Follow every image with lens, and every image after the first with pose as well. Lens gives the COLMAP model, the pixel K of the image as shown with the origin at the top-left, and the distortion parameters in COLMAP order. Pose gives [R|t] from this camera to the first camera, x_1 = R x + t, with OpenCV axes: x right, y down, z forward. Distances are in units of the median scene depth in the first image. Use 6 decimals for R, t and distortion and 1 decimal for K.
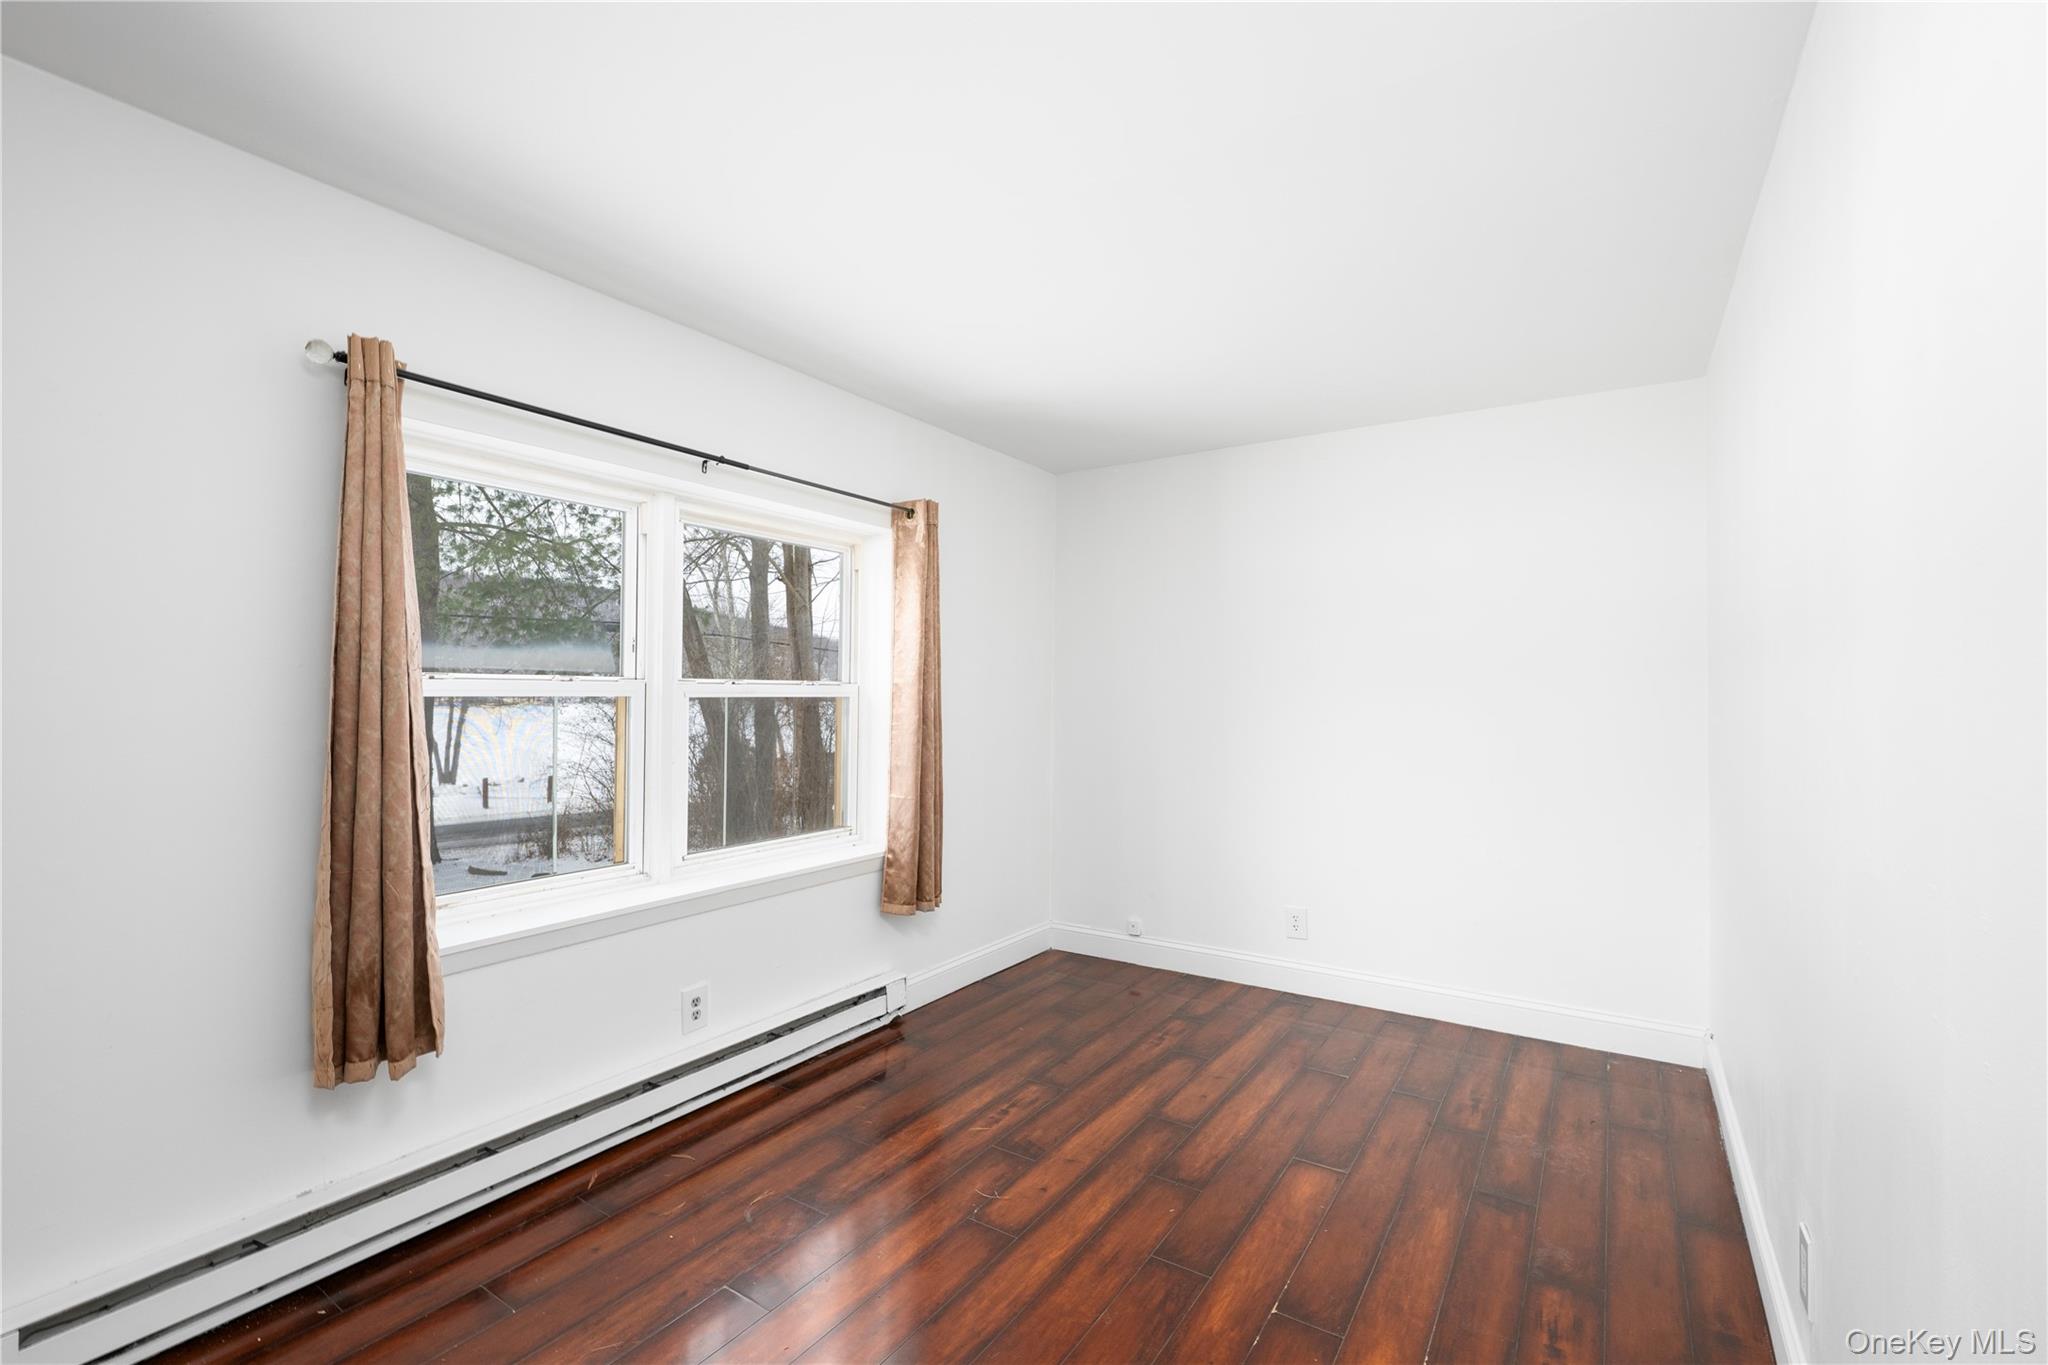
lens RADIAL K [[883.5, 0, 1024.0], [0, 883.5, 682.5], [0, 0, 1]] dist [0.000571, -0.000043]
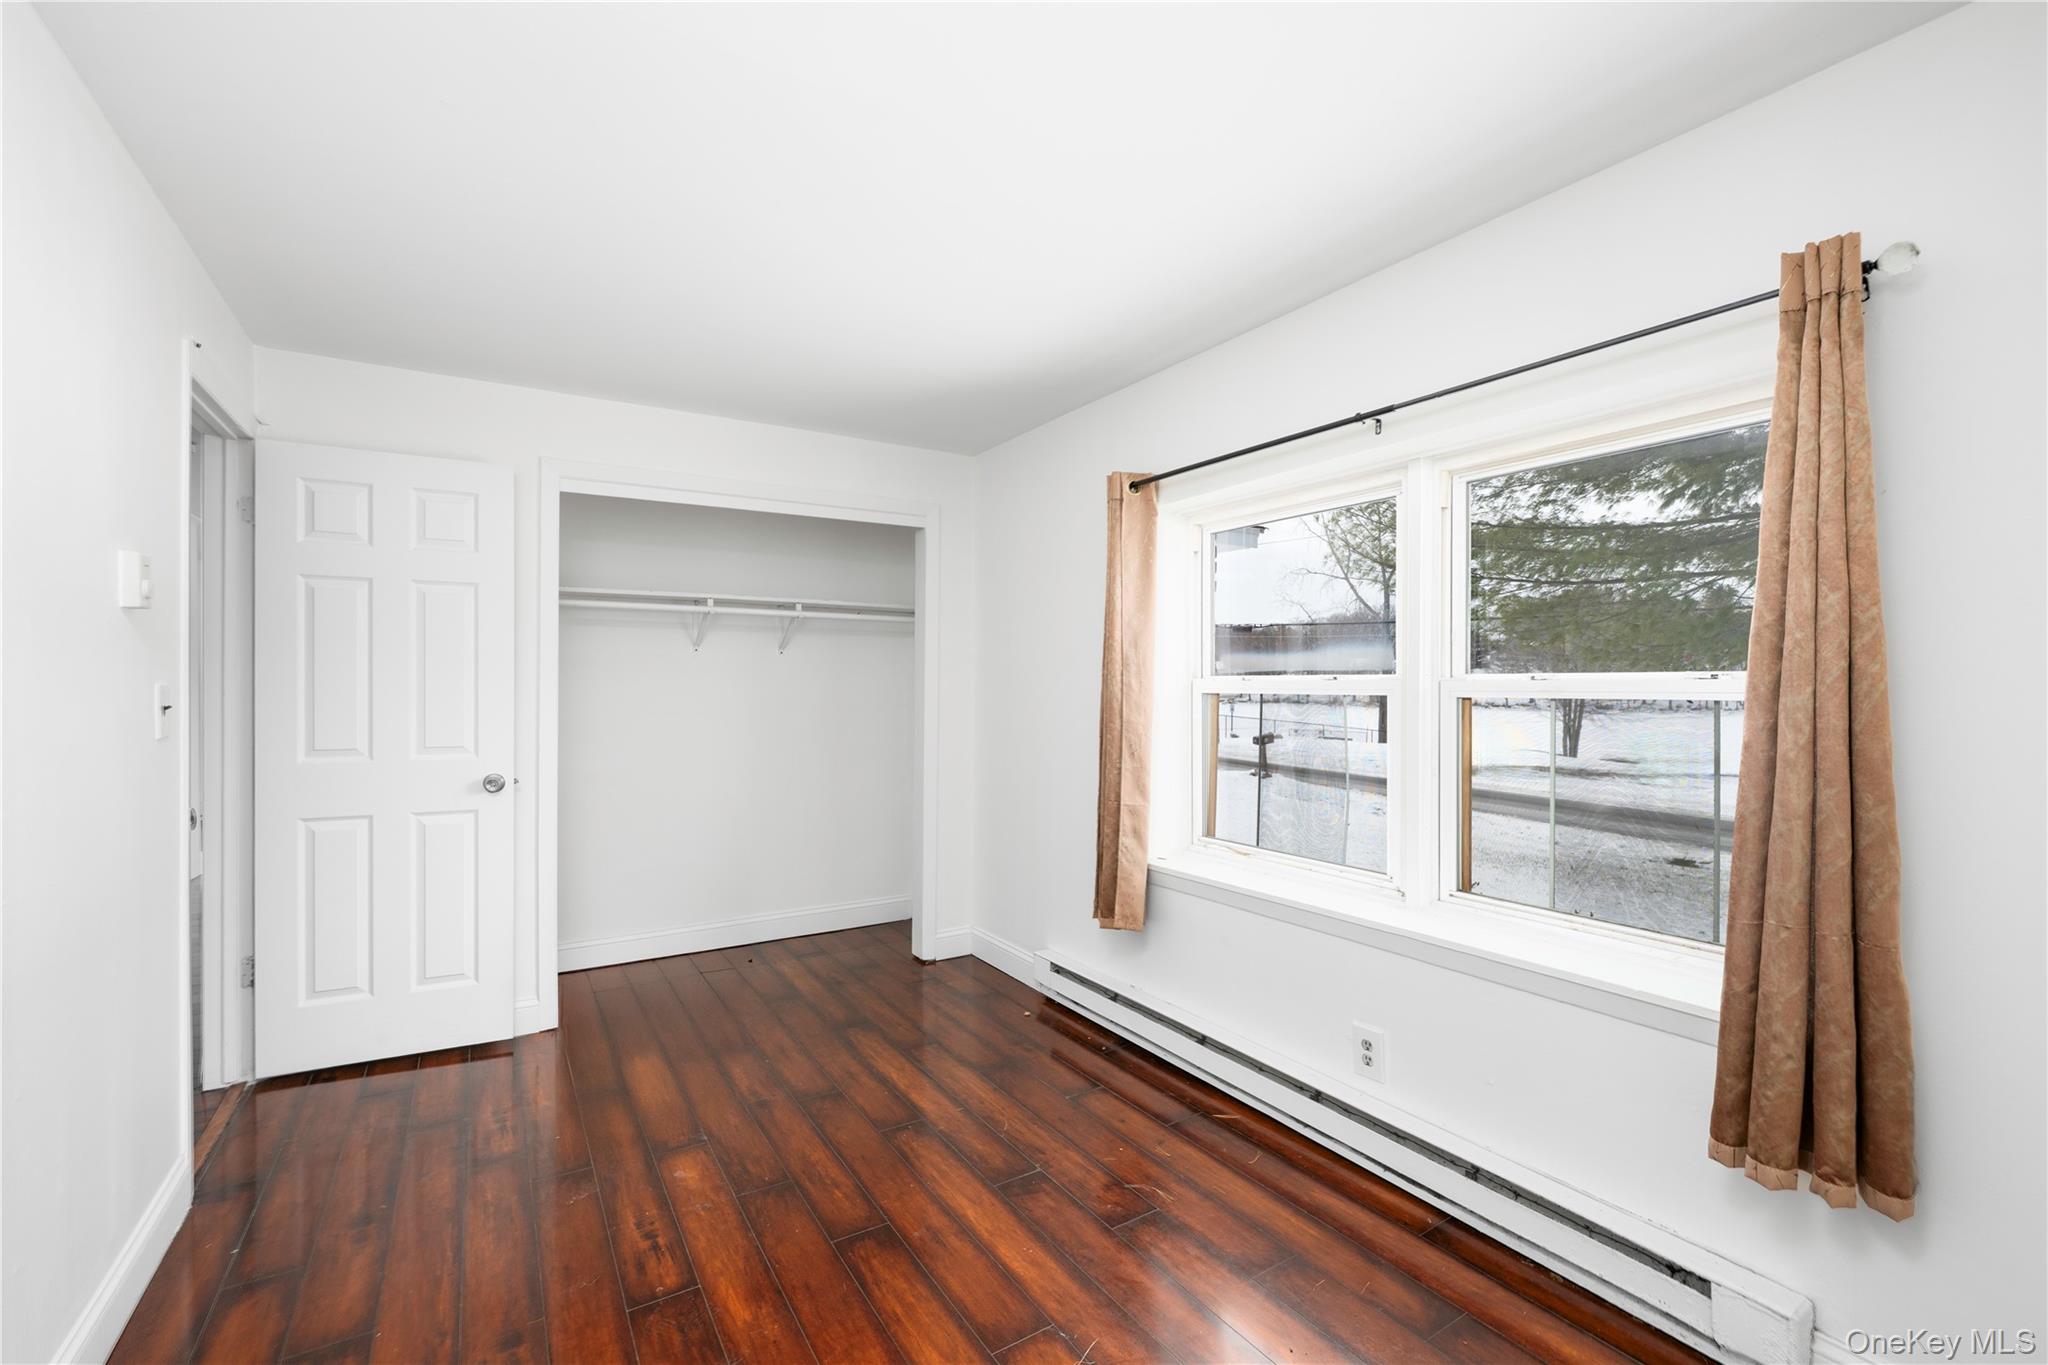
lens RADIAL K [[858.7, 0, 1026.0], [0, 858.7, 690.6], [0, 0, 1]] dist [-0.001171, 0.000266]
pose [[-0.409162, 0.000848, -0.912461, 0.588657], [0.009409, 0.999950, -0.003290, 0.011131], [0.912413, -0.009931, -0.409149, 1.133882]]
